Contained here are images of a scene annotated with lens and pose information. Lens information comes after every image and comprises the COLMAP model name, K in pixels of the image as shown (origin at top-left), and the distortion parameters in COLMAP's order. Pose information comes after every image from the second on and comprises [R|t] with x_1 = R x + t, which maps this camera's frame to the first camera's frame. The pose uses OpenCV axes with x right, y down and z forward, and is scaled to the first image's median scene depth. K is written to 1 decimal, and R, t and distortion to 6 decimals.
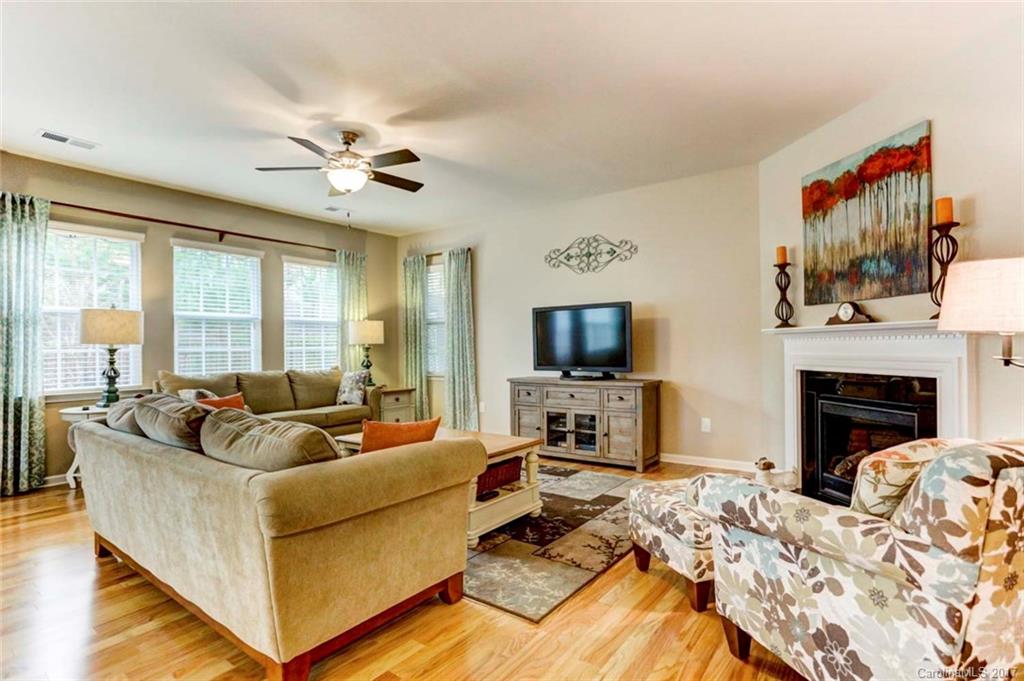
lens RADIAL K [[498.7, 0, 512.1], [0, 498.7, 342.3], [0, 0, 1]] dist [-0.018040, -0.000269]
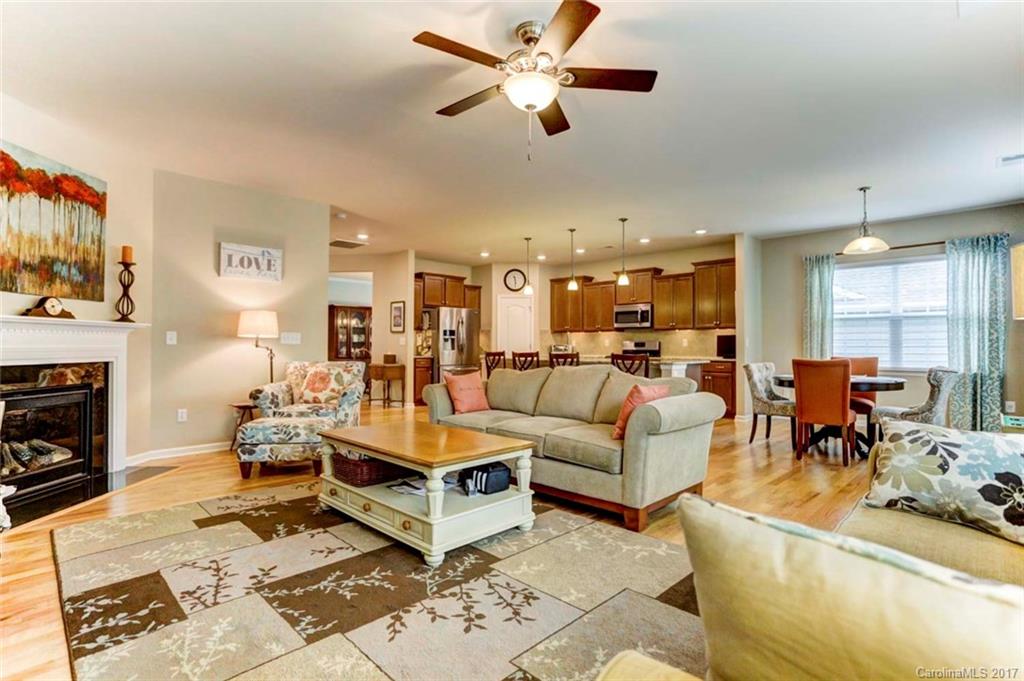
lens RADIAL K [[498.7, 0, 515.5], [0, 498.7, 339.0], [0, 0, 1]] dist [-0.018040, -0.000269]
pose [[-0.991250, 0.009066, 0.131687, -0.459026], [0.006320, 0.999754, -0.021253, 0.038433], [-0.131848, -0.020235, -0.991063, 1.954275]]
